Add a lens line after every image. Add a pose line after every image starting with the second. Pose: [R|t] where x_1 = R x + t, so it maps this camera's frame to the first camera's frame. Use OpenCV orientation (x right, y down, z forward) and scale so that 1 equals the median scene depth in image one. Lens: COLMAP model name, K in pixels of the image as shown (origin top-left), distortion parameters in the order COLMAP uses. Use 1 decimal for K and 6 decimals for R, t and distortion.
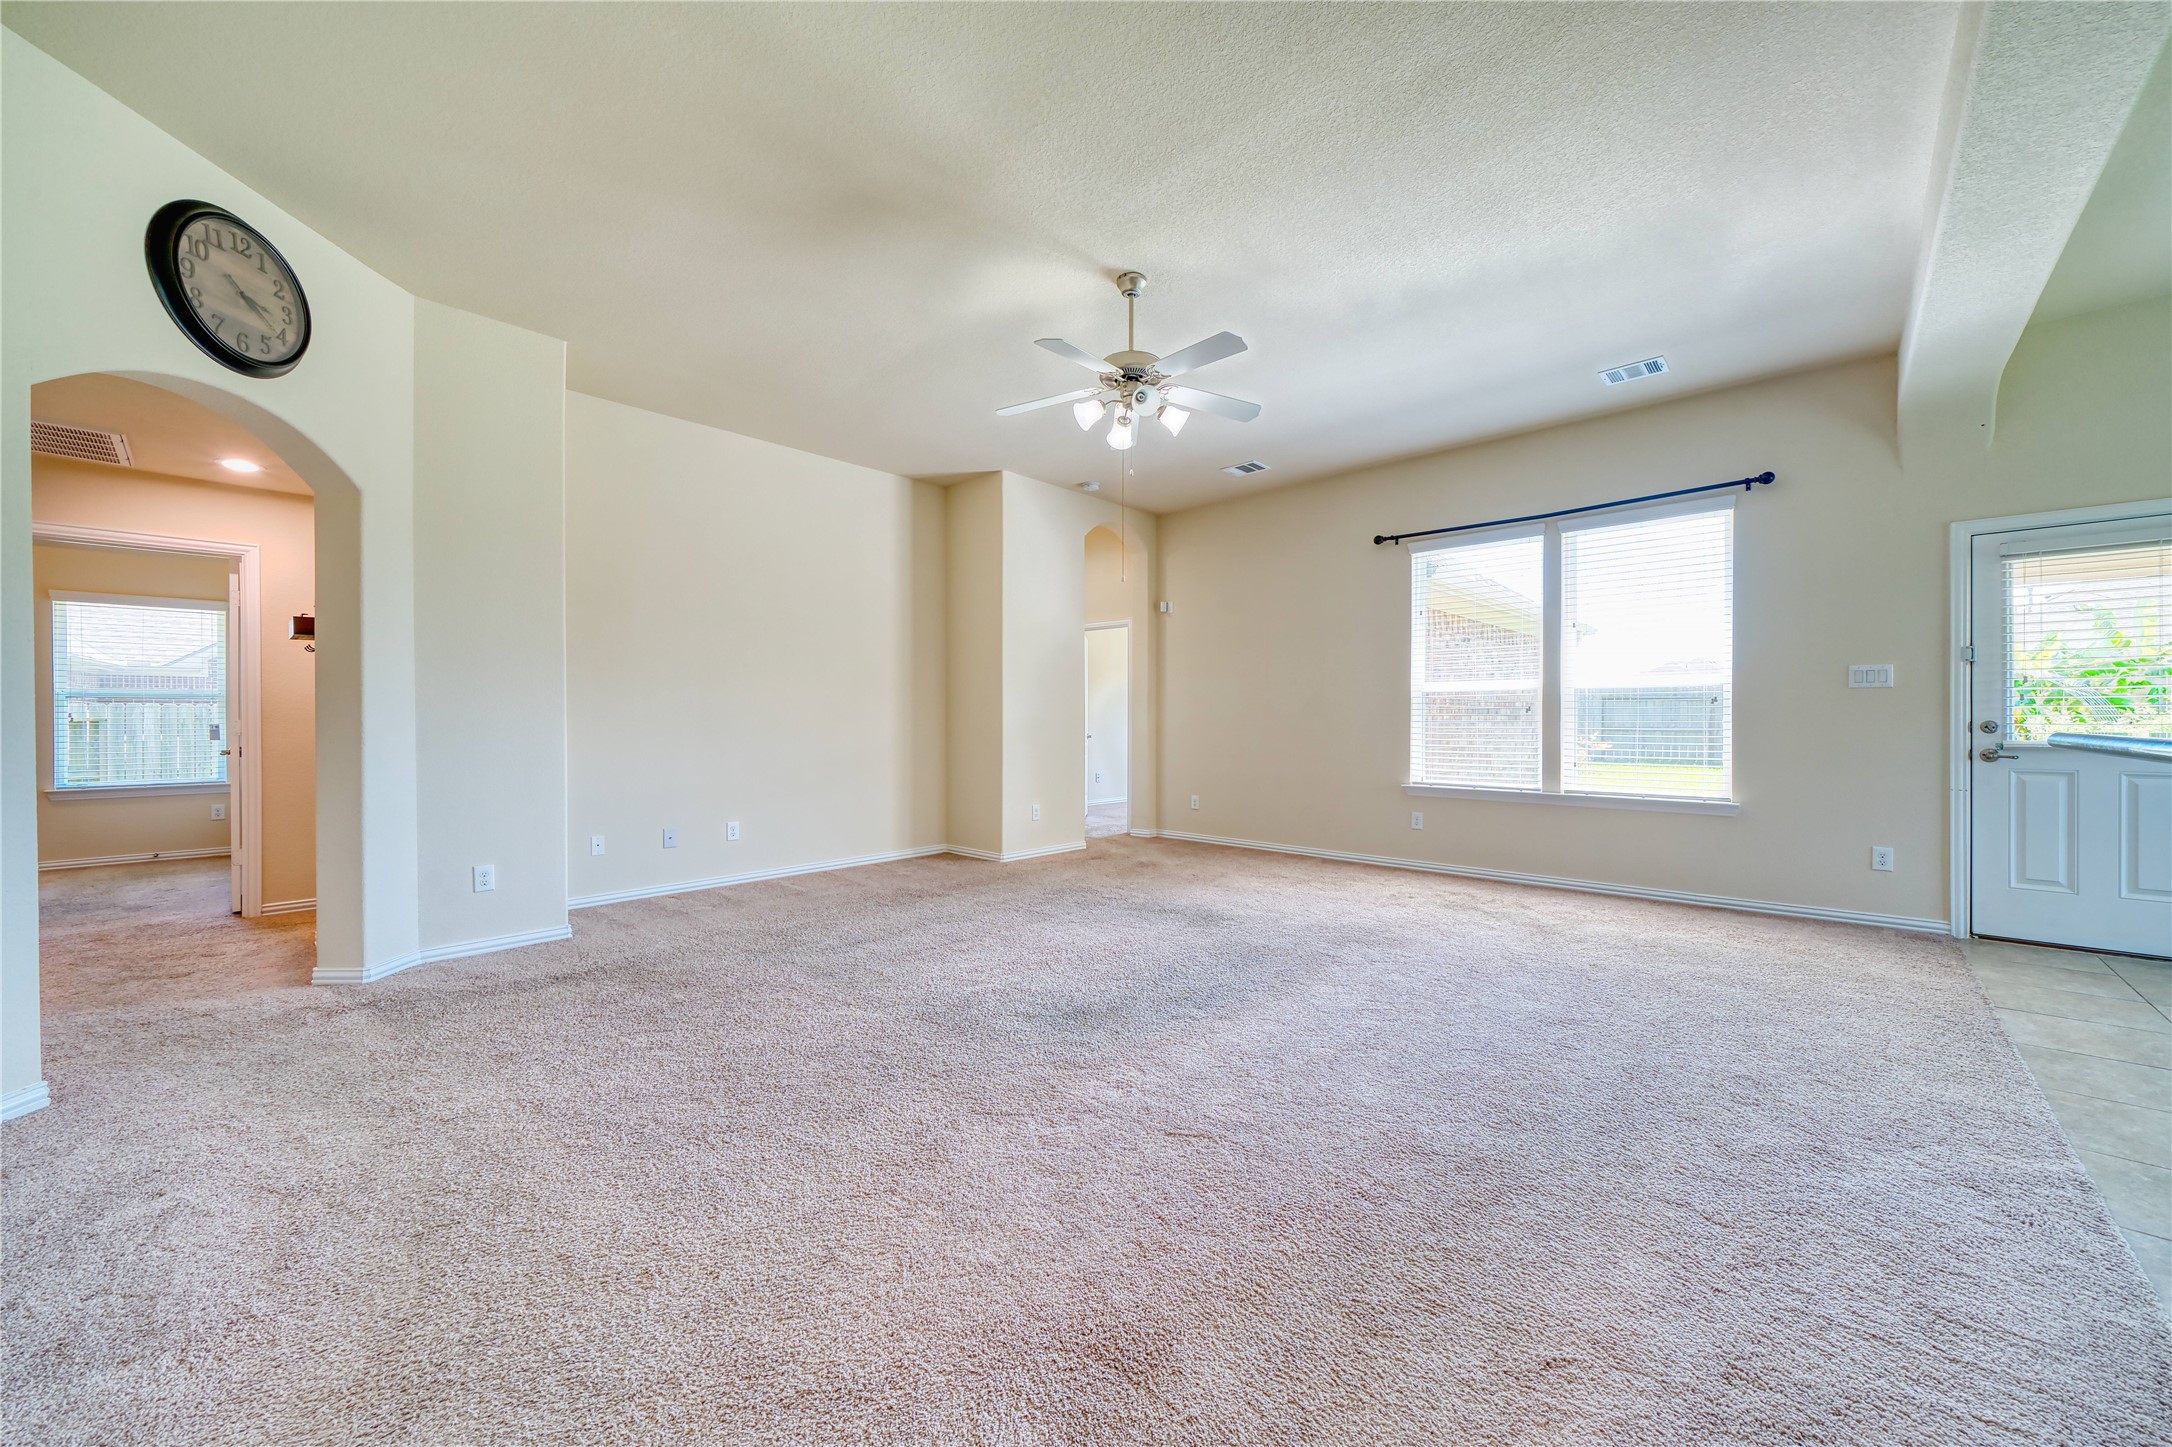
lens RADIAL K [[805.8, 0, 1083.6], [0, 805.8, 724.2], [0, 0, 1]] dist [-0.002256, -0.000695]
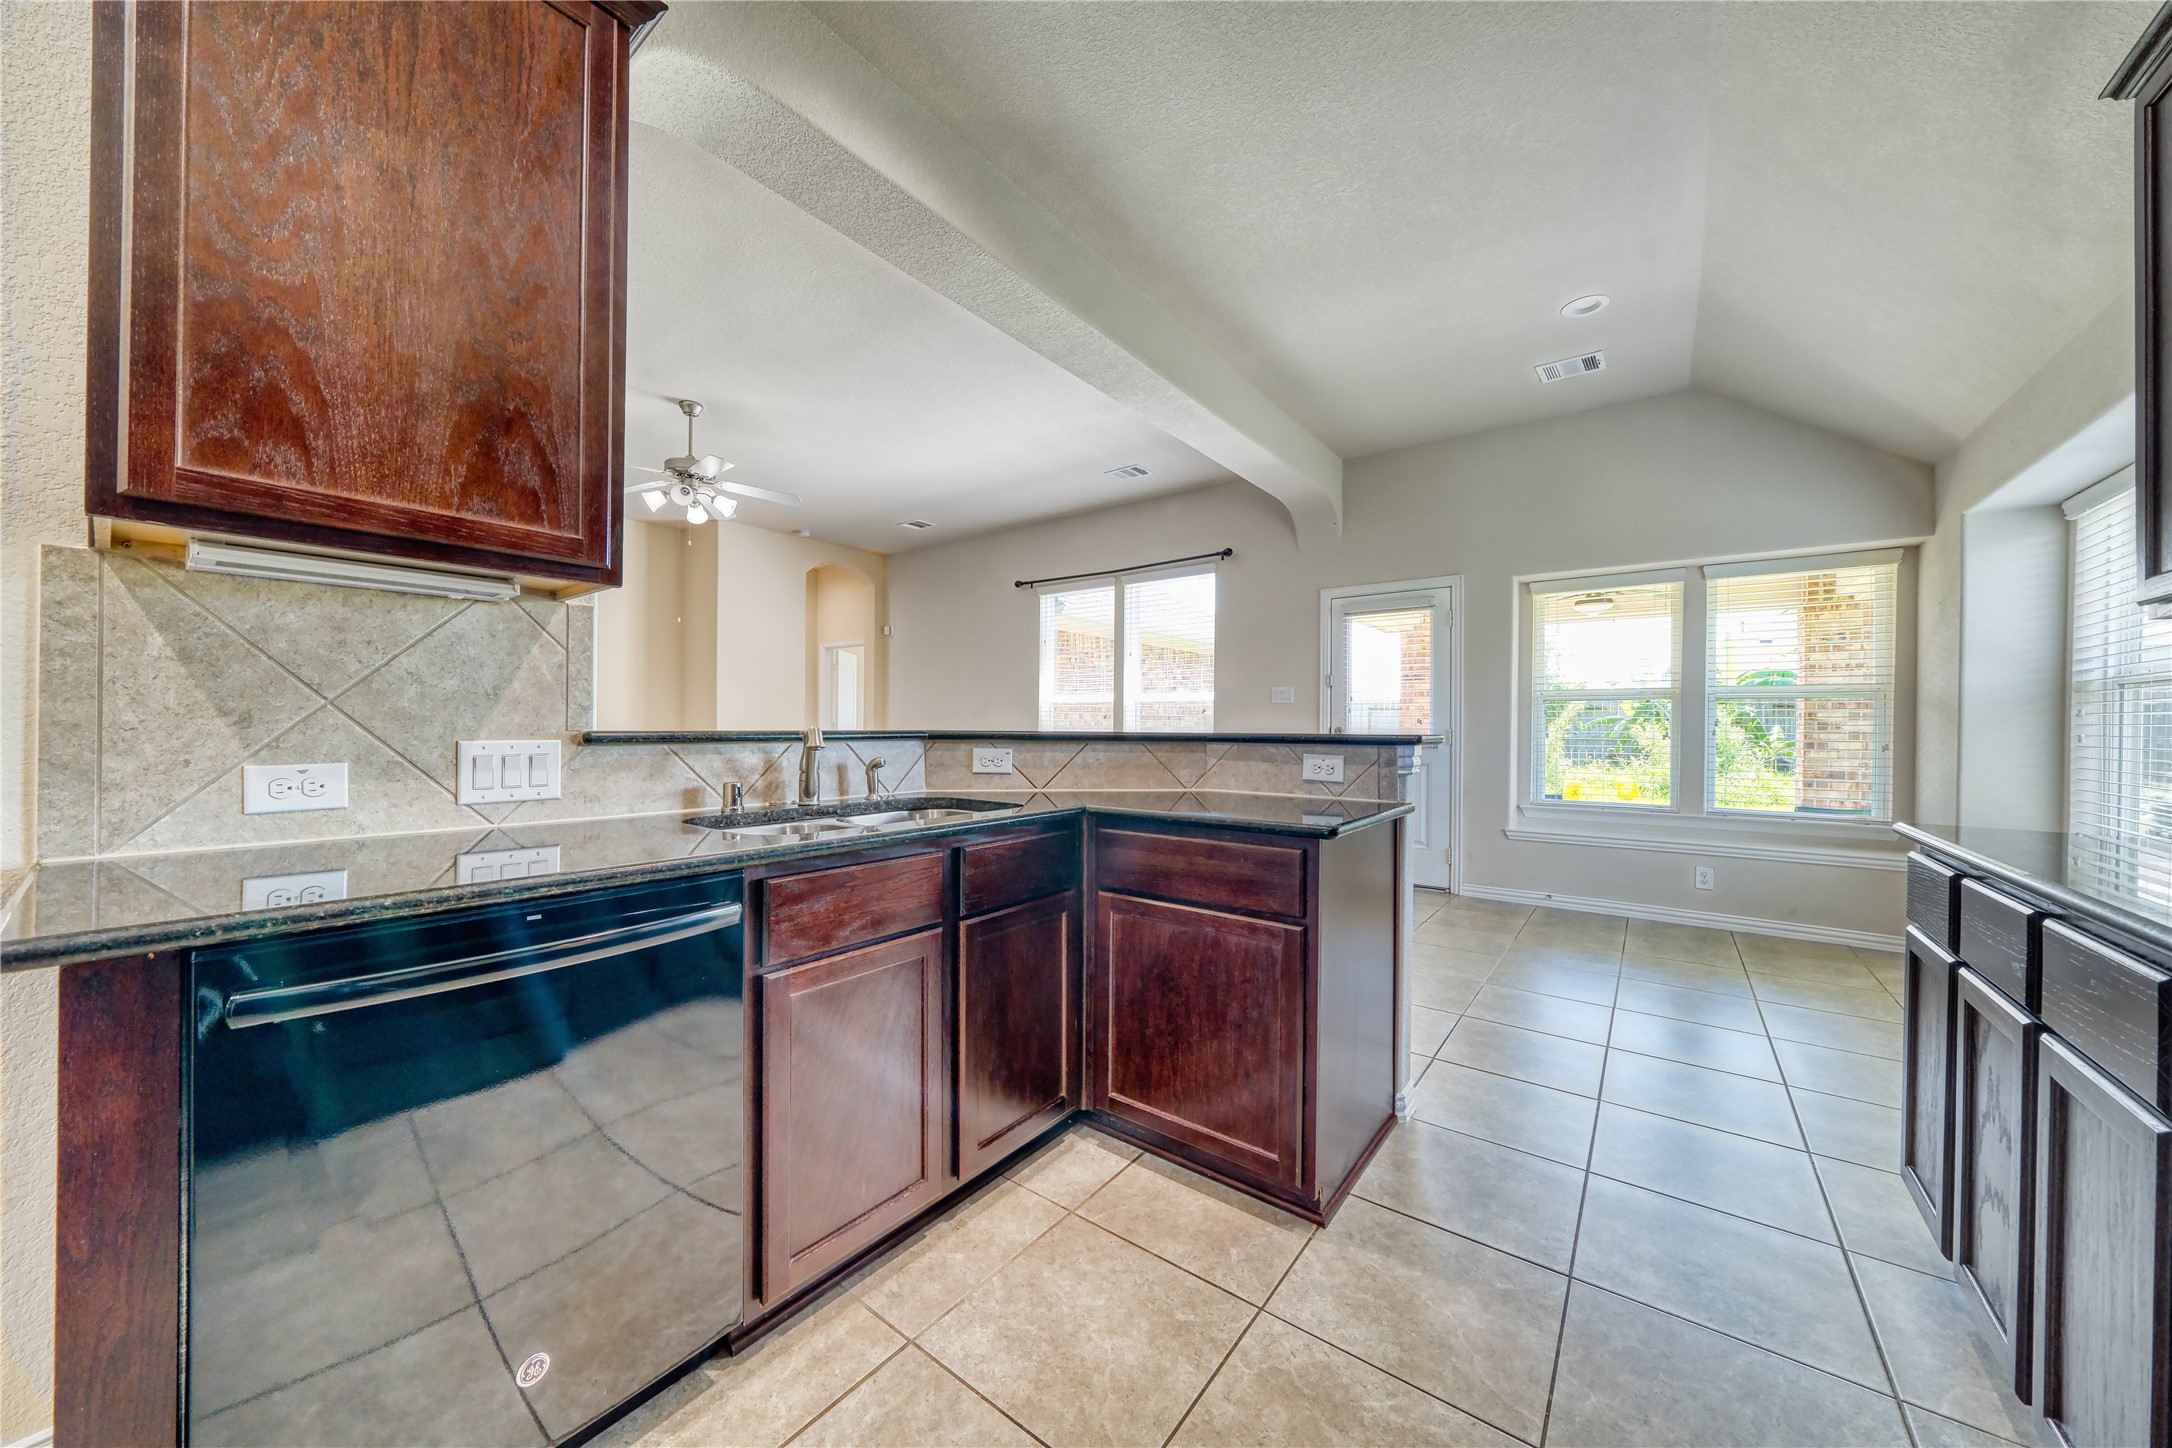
lens RADIAL K [[746.8, 0, 1083.9], [0, 746.8, 721.9], [0, 0, 1]] dist [-0.009154, 0.000654]
pose [[0.994960, 0.008698, 0.099895, 0.484641], [-0.007720, 0.999918, -0.010177, 0.003656], [-0.099975, 0.009355, 0.994946, -0.272419]]
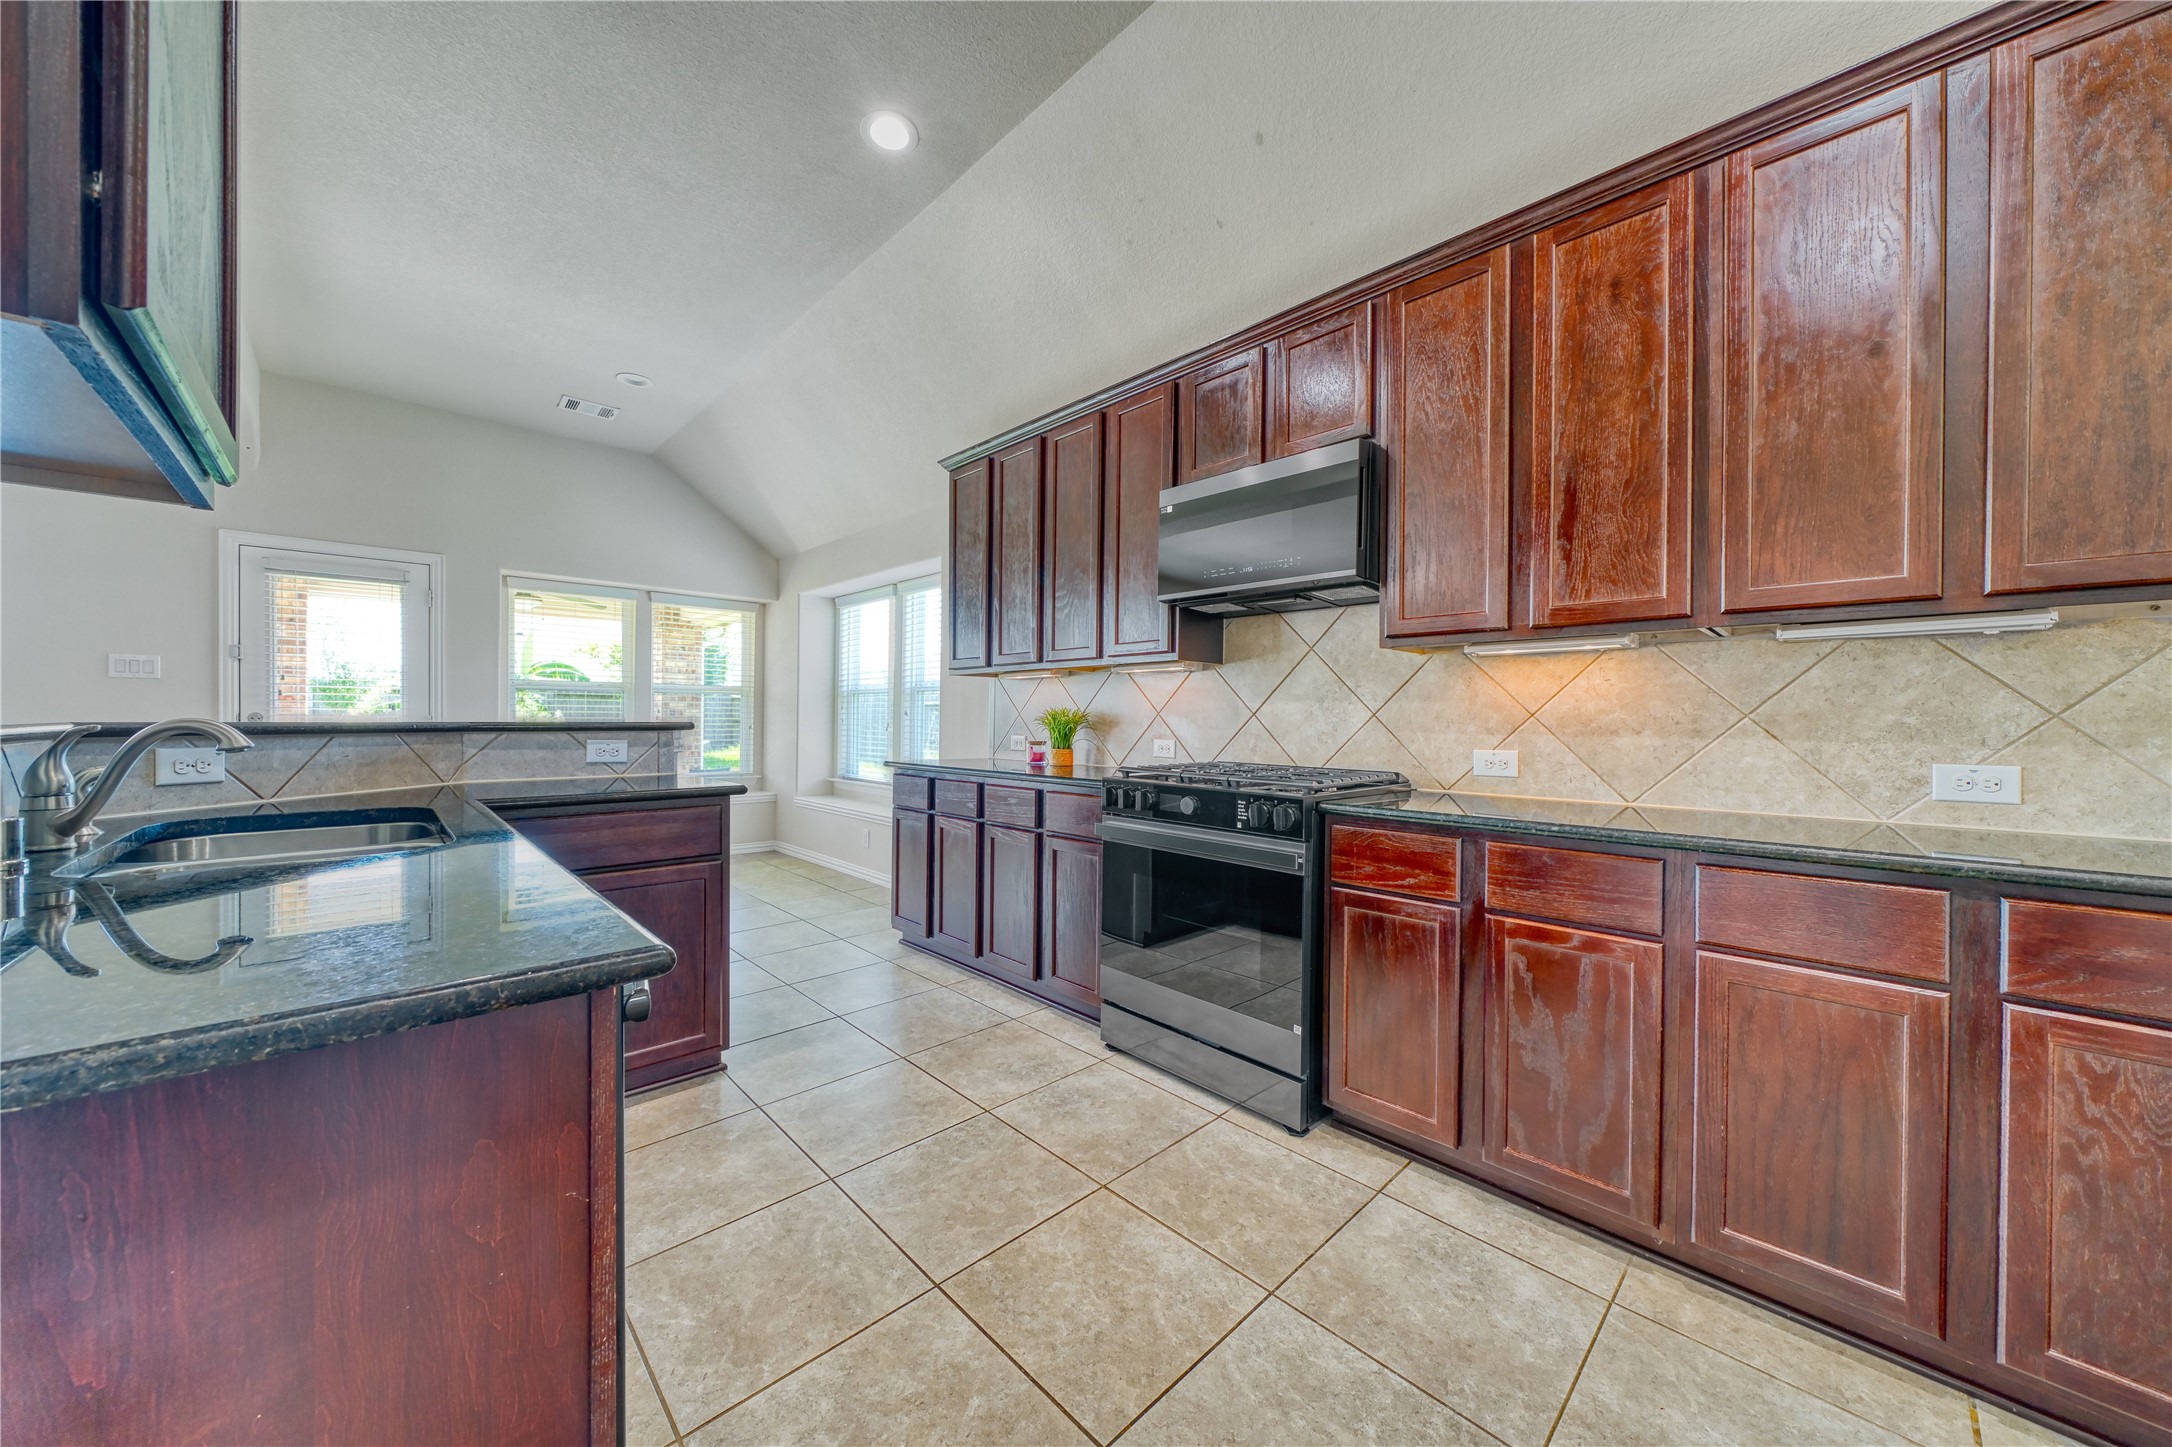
lens RADIAL K [[746.8, 0, 1082.0], [0, 746.8, 720.4], [0, 0, 1]] dist [-0.009154, 0.000654]
pose [[0.050982, -0.000476, 0.998699, 0.137791], [-0.002244, 0.999997, 0.000591, 0.003043], [-0.998697, -0.002271, 0.050981, -0.193672]]
